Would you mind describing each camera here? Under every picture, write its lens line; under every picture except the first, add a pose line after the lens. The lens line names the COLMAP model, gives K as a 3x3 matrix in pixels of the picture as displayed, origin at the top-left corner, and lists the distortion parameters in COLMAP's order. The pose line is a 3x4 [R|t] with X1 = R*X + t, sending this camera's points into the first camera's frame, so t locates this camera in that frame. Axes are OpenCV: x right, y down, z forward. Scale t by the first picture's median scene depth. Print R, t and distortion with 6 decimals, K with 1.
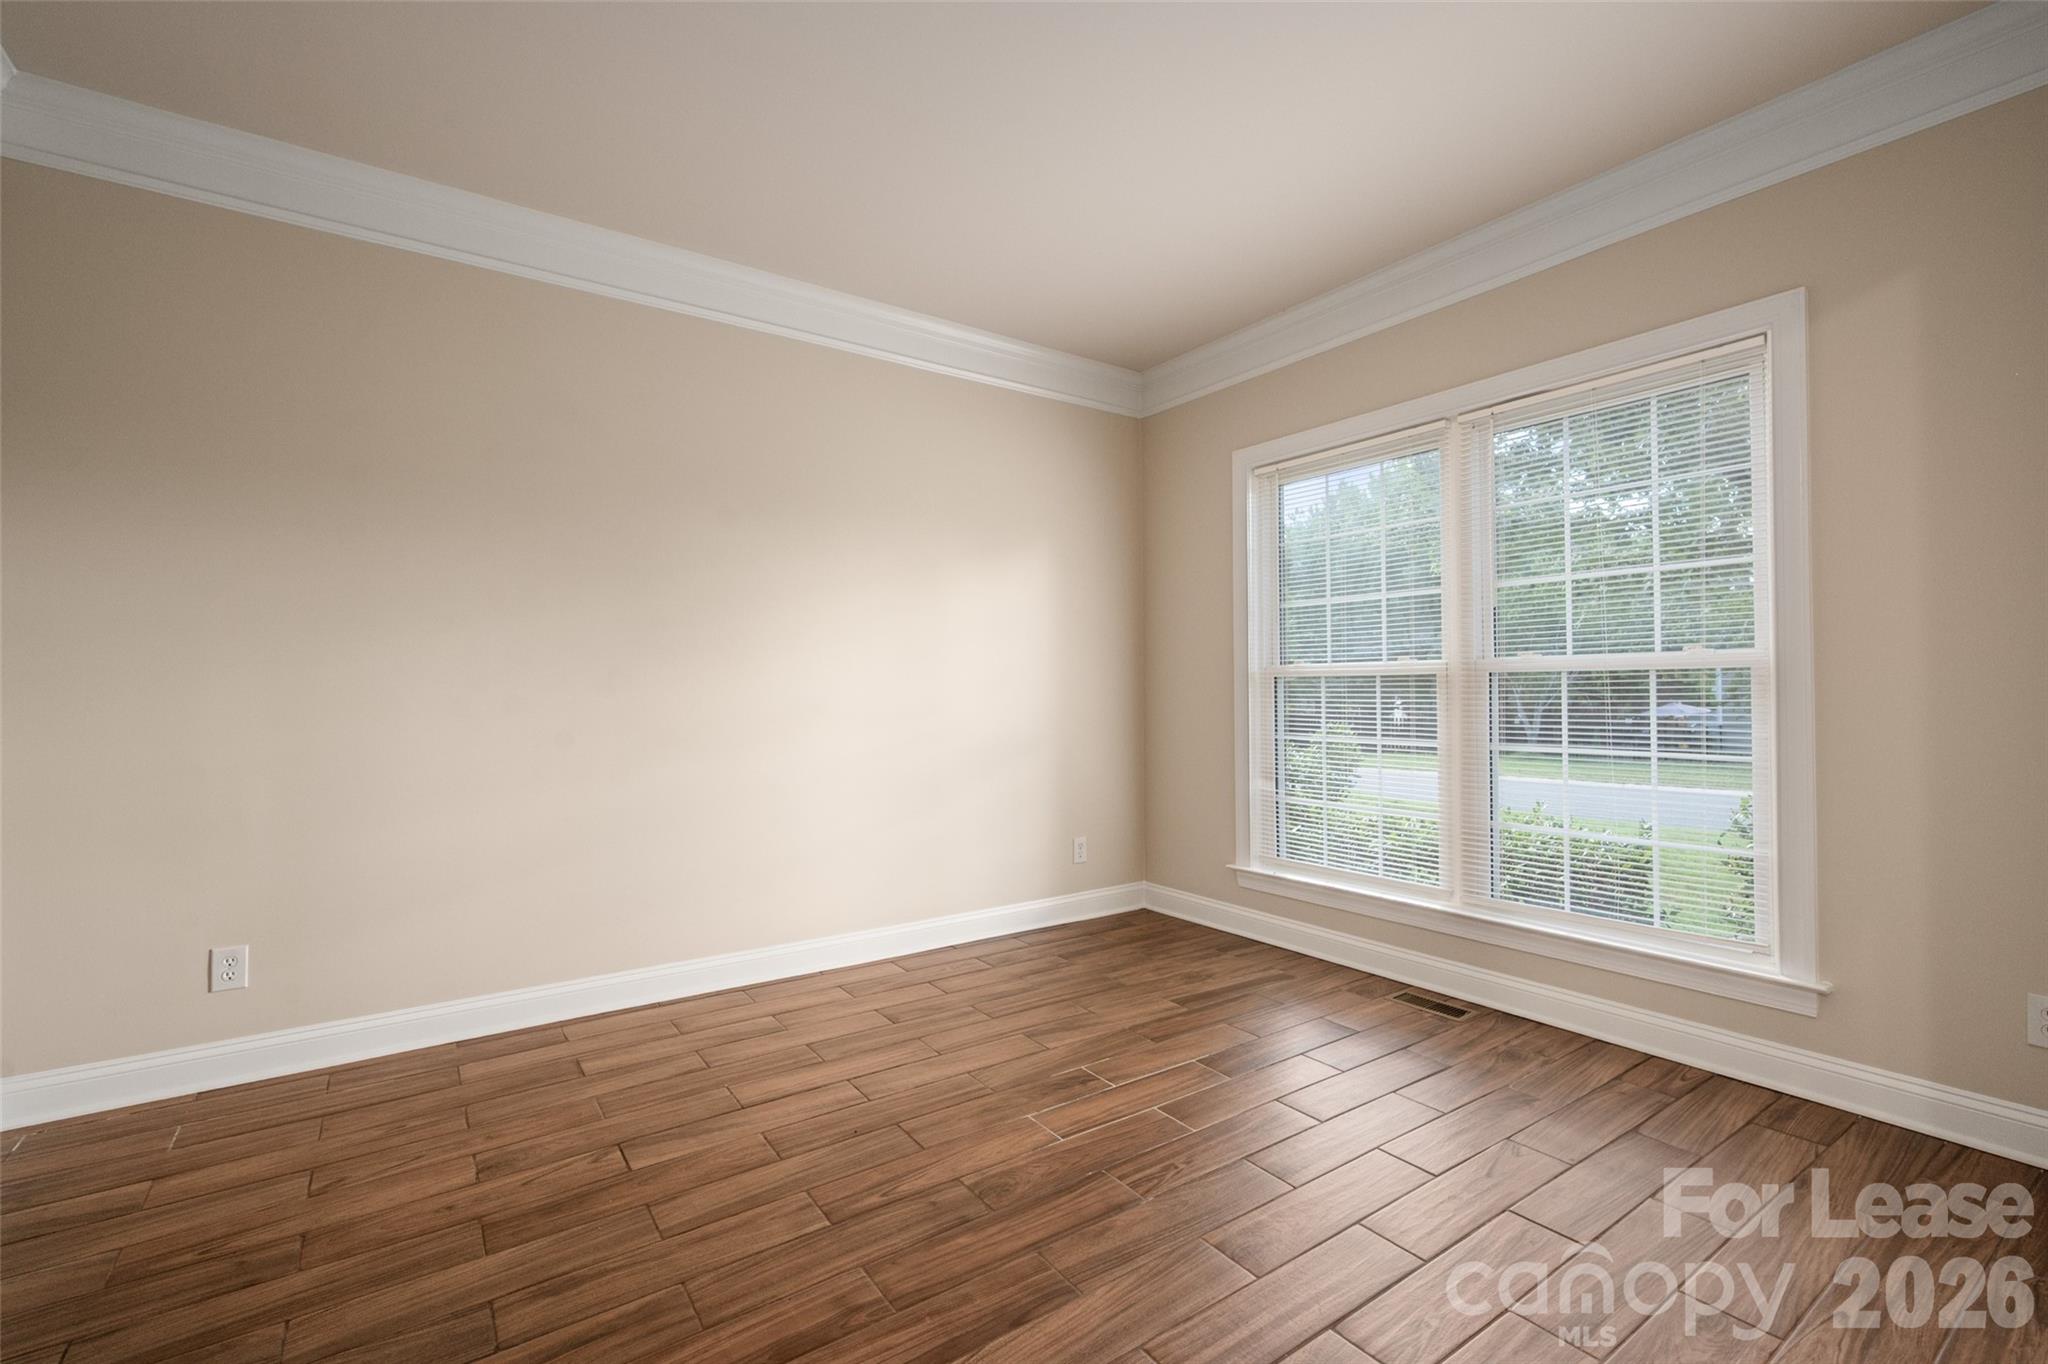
lens RADIAL K [[896.9, 0, 1049.0], [0, 896.9, 686.2], [0, 0, 1]] dist [0.009063, 0.000204]
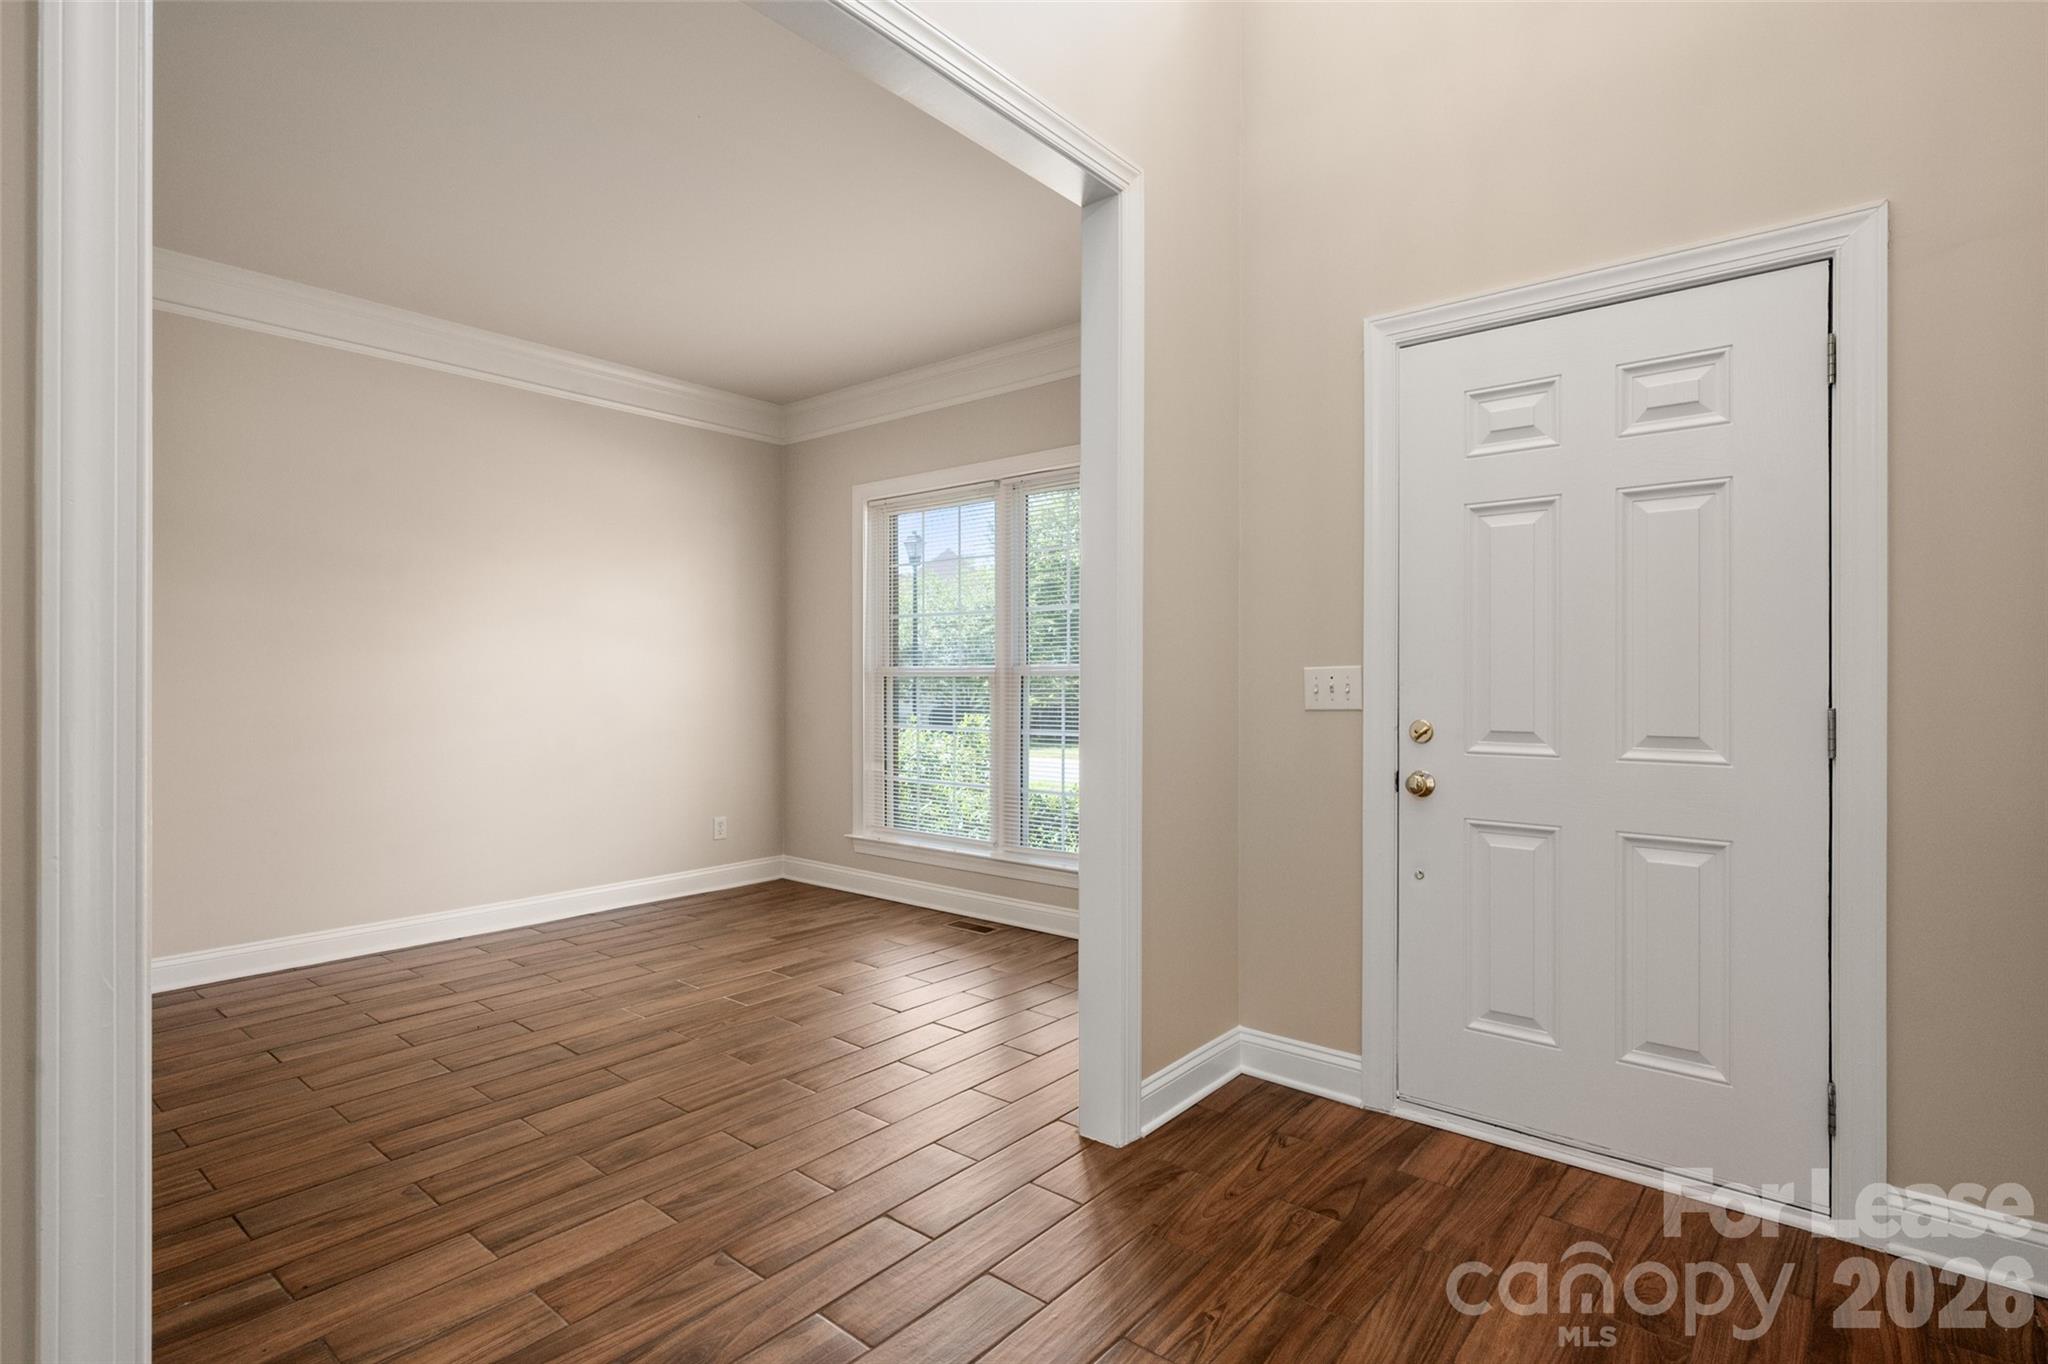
lens RADIAL K [[997.3, 0, 1046.5], [0, 997.3, 674.6], [0, 0, 1]] dist [0.000059, -0.000494]
pose [[0.966385, 0.008145, 0.256969, 0.142478], [-0.007544, 0.999966, -0.003325, -0.012096], [-0.256988, 0.001274, 0.966414, -0.422857]]
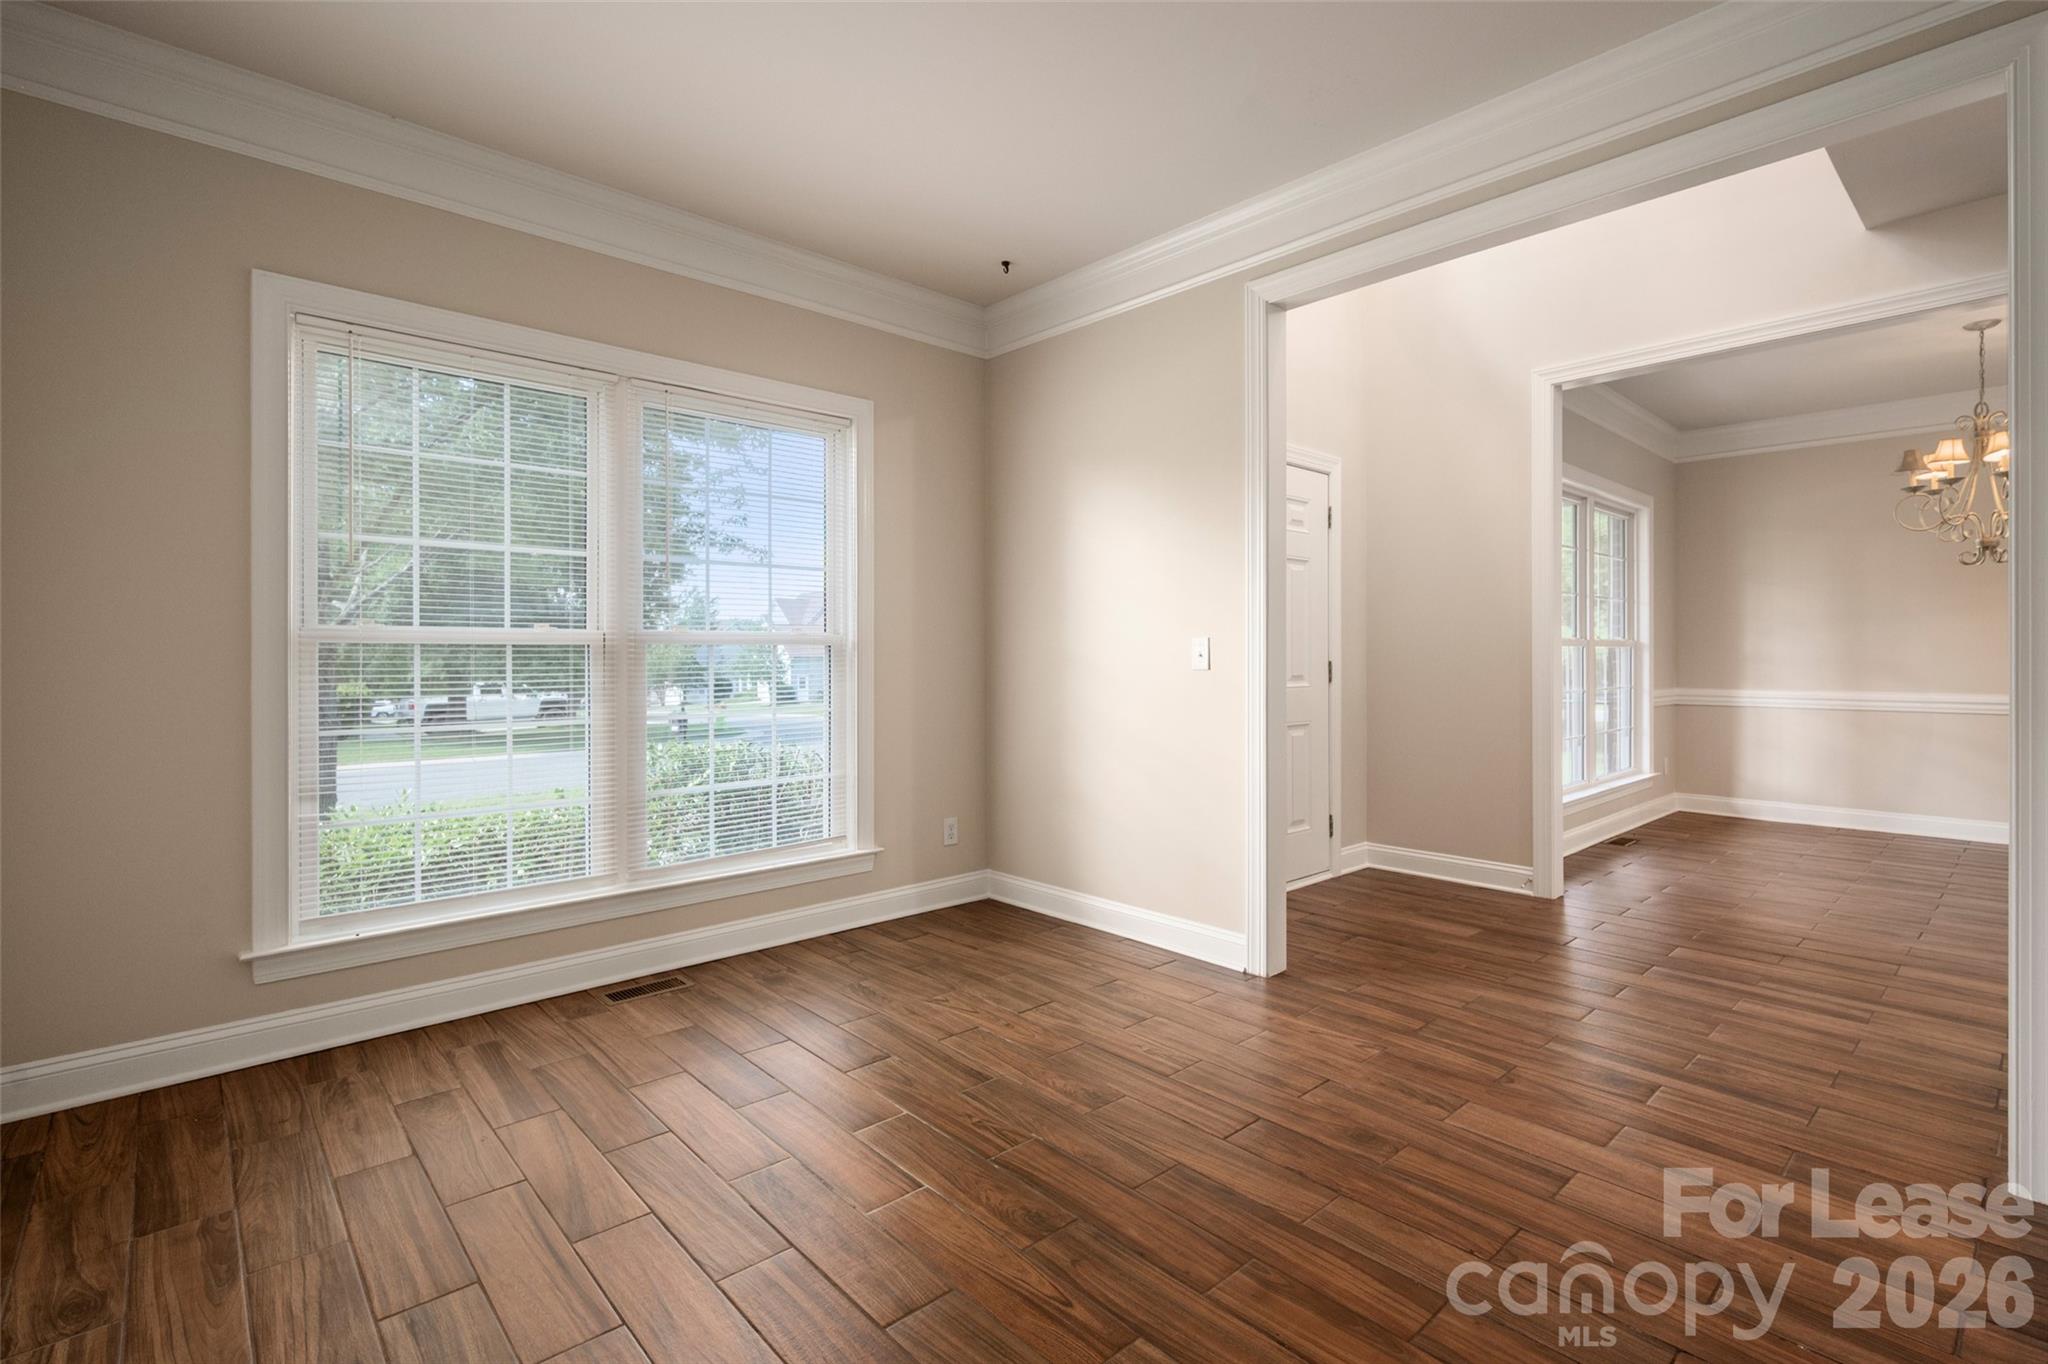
lens RADIAL K [[934.3, 0, 1036.5], [0, 934.3, 669.8], [0, 0, 1]] dist [-0.003802, -0.000112]
pose [[-0.110806, -0.004300, 0.993833, -0.587683], [0.003620, 0.999982, 0.004730, 0.009276], [-0.993836, 0.004122, -0.110788, 0.669313]]
